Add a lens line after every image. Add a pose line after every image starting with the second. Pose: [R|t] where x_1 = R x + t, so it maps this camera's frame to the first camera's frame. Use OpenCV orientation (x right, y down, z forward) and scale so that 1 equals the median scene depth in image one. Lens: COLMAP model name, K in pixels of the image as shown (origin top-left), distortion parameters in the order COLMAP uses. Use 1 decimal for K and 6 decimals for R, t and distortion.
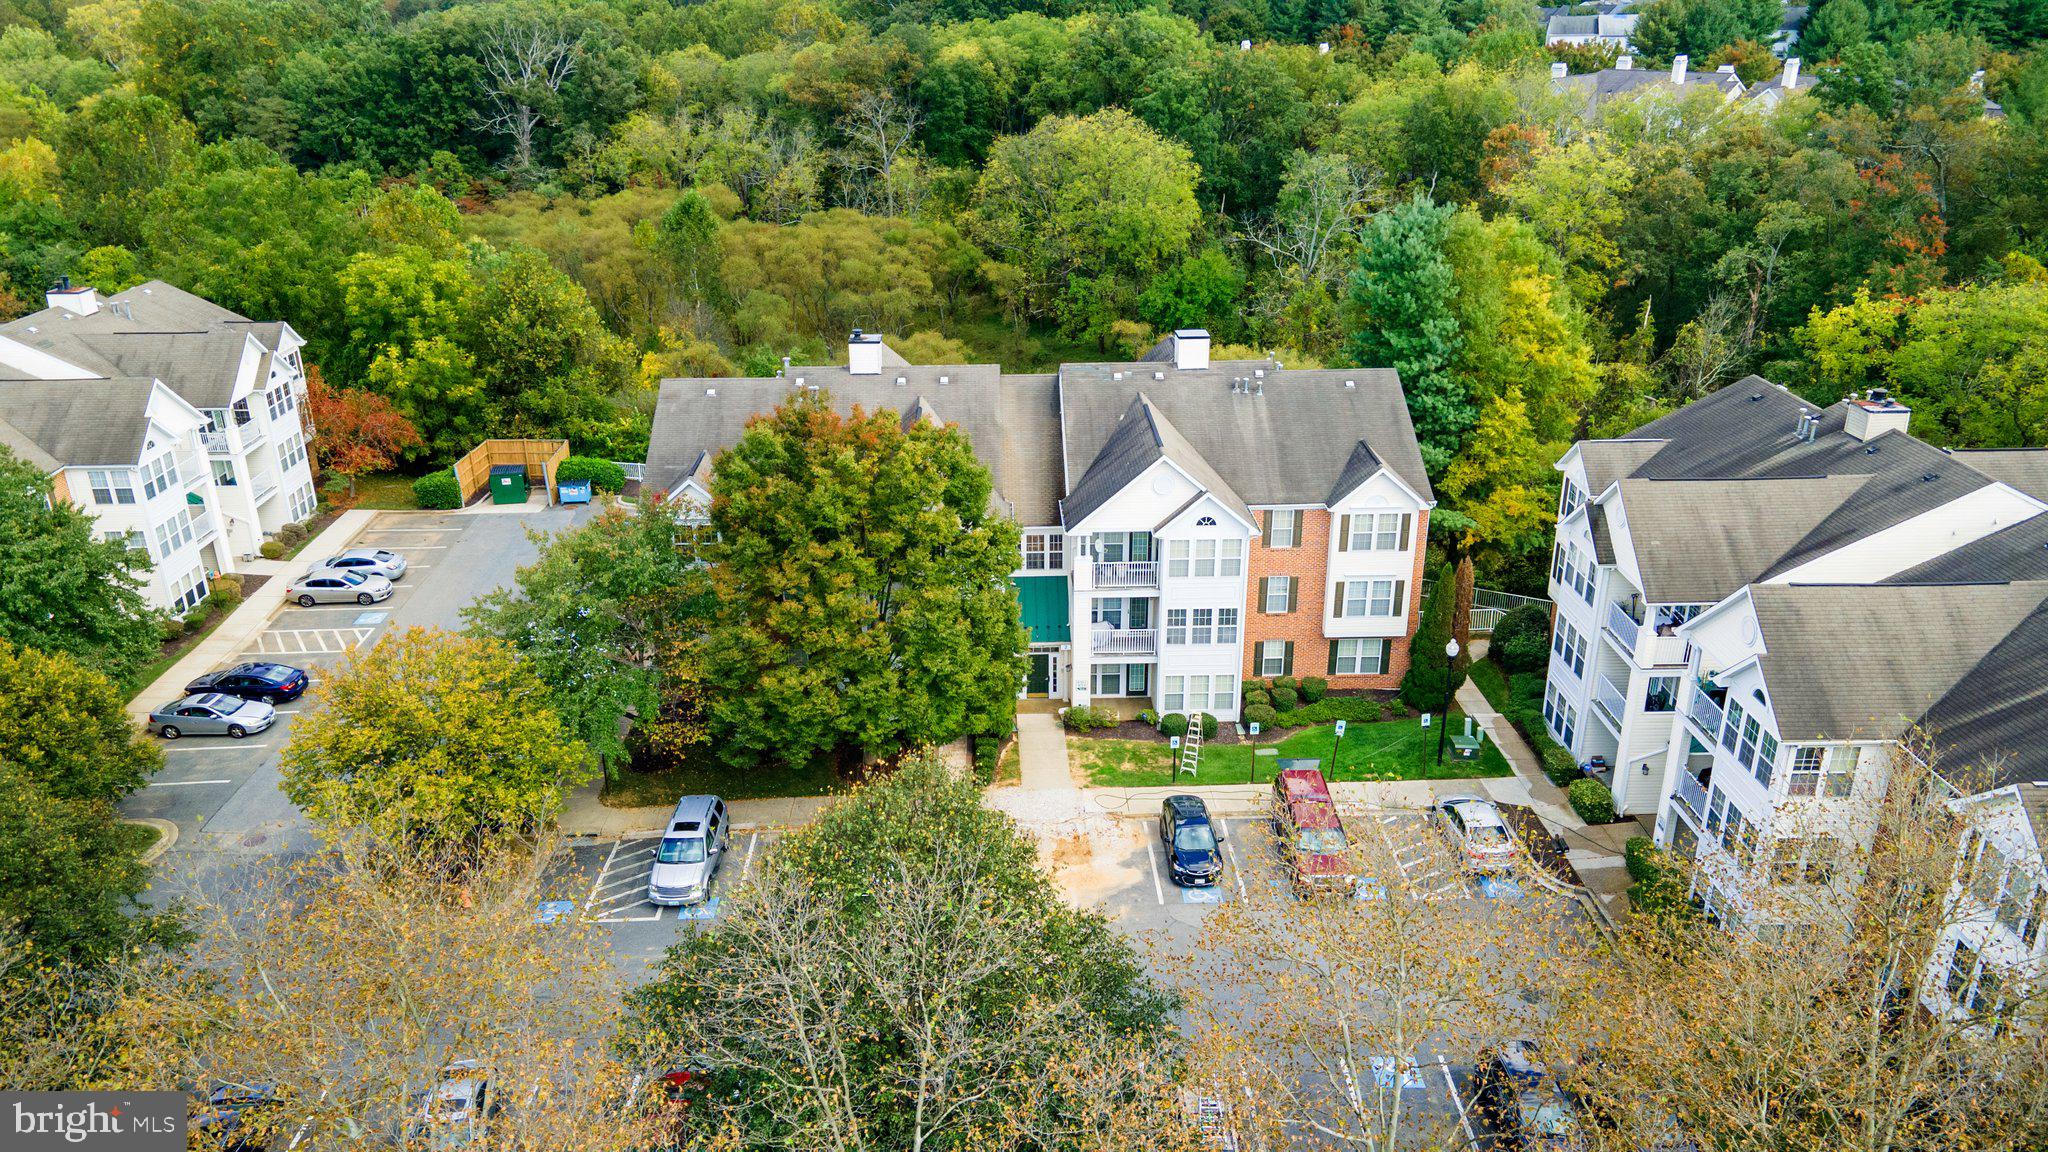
lens RADIAL K [[1513.3, 0, 1018.3], [0, 1513.3, 575.3], [0, 0, 1]] dist [0.020398, 0.044142]
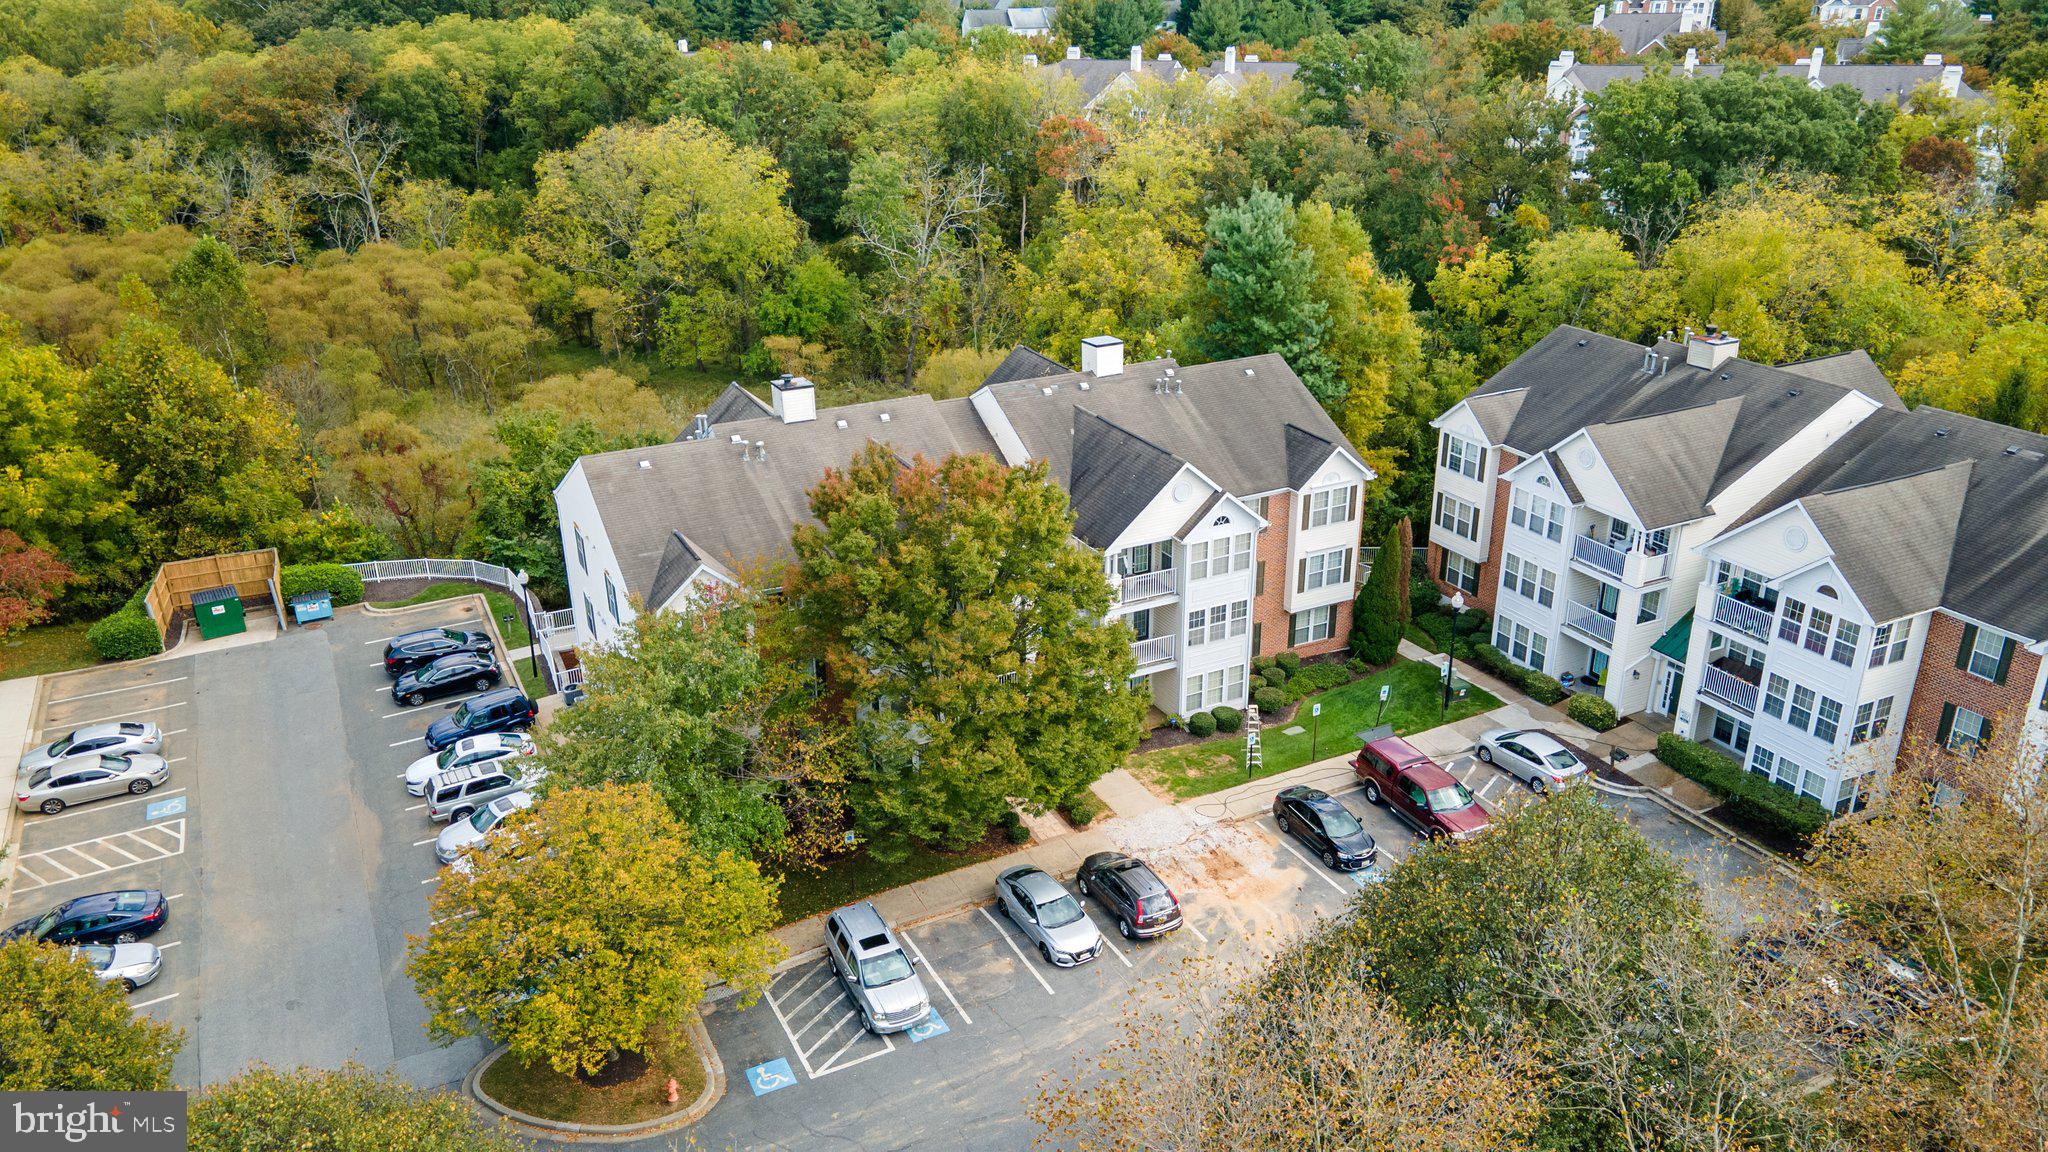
lens RADIAL K [[1513.3, 0, 1027.2], [0, 1513.3, 568.7], [0, 0, 1]] dist [0.020398, 0.044142]
pose [[0.905736, -0.166214, 0.389891, -0.348093], [0.166072, 0.985515, 0.034340, -0.053152], [-0.389951, 0.033647, 0.920221, 0.098876]]
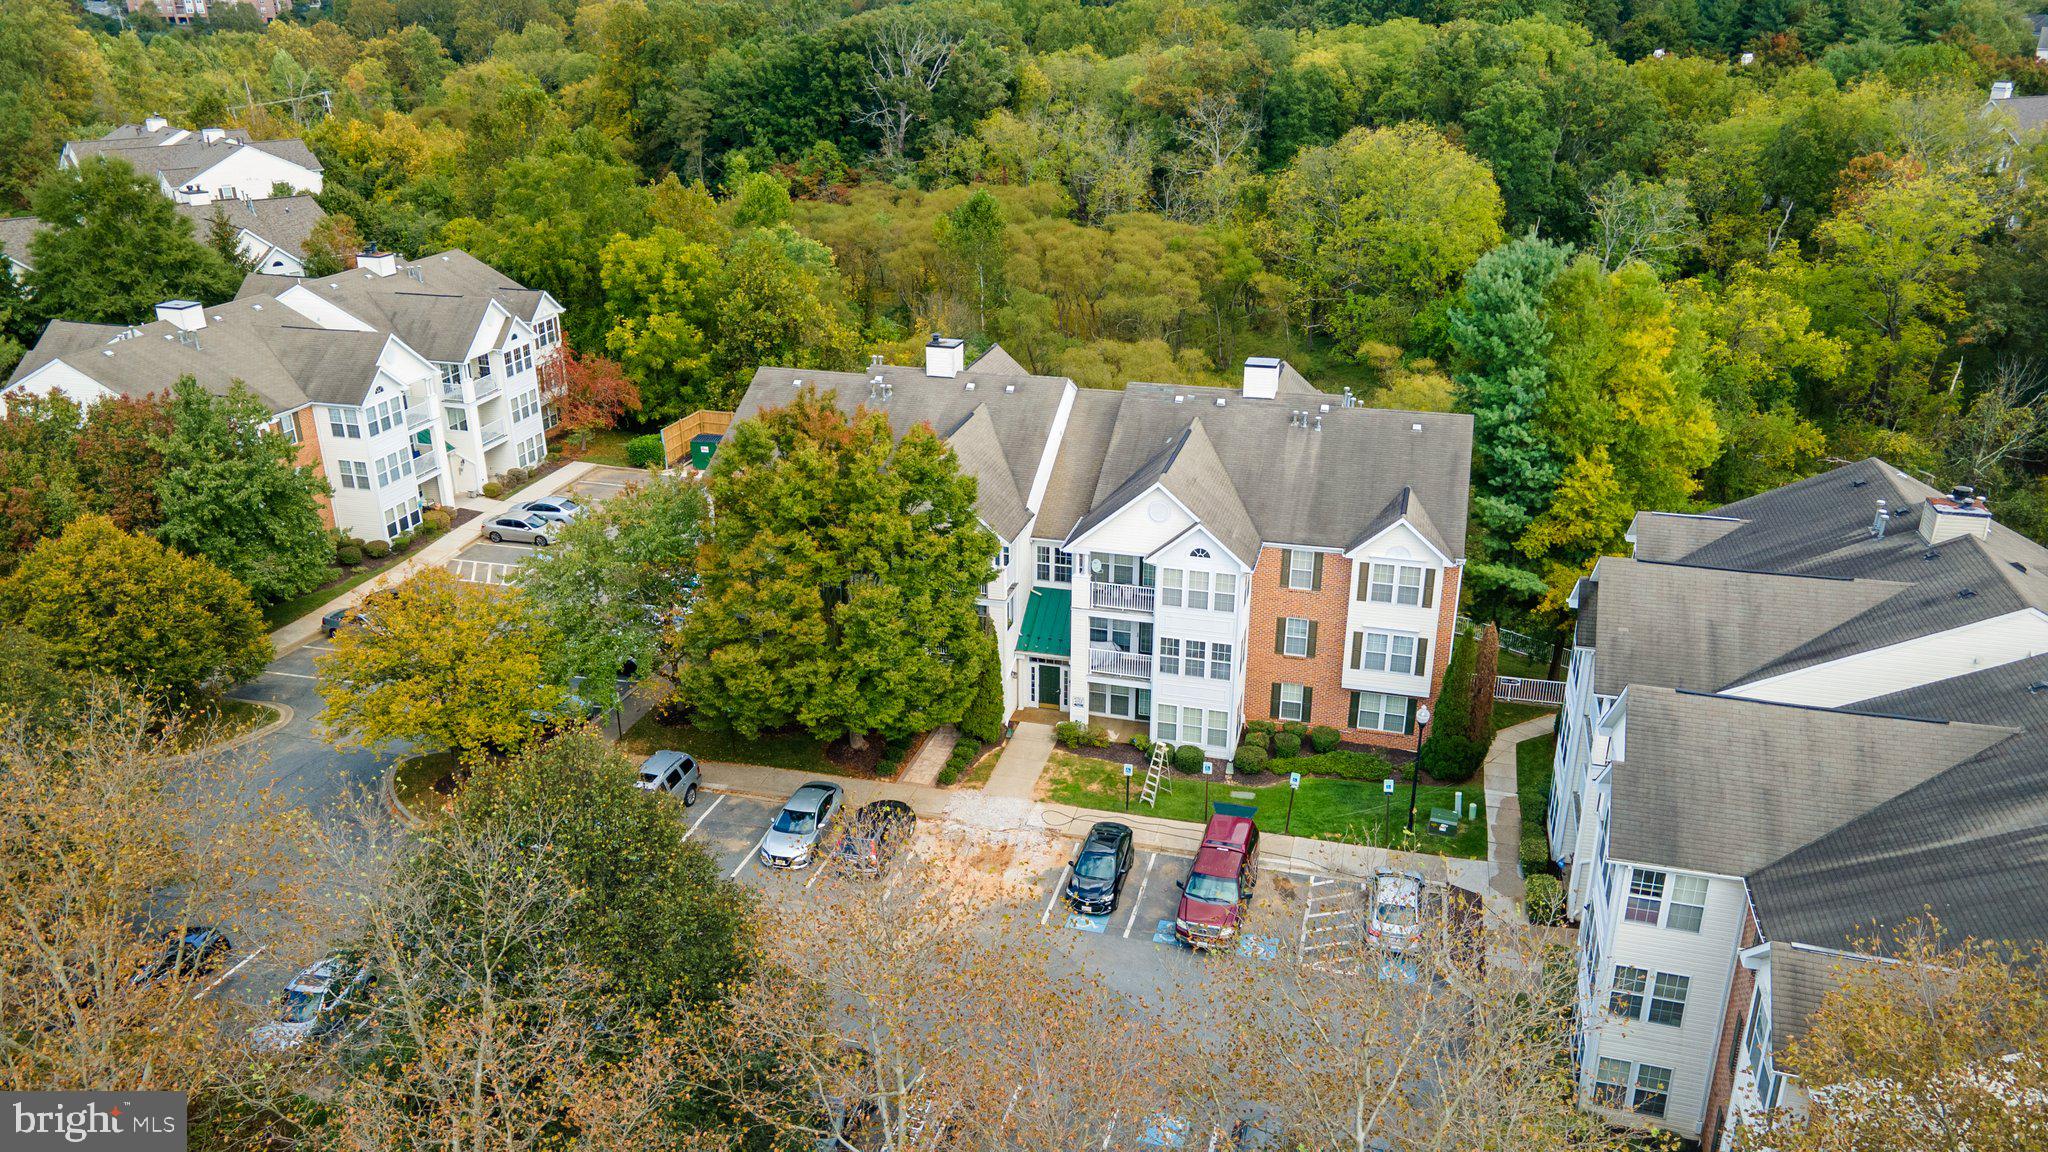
lens RADIAL K [[1513.3, 0, 1013.7], [0, 1513.3, 572.2], [0, 0, 1]] dist [0.020398, 0.044142]
pose [[0.956265, 0.114202, -0.269286, 0.240764], [-0.114300, 0.993327, 0.015371, -0.021544], [0.269245, 0.016080, 0.962937, 0.015732]]
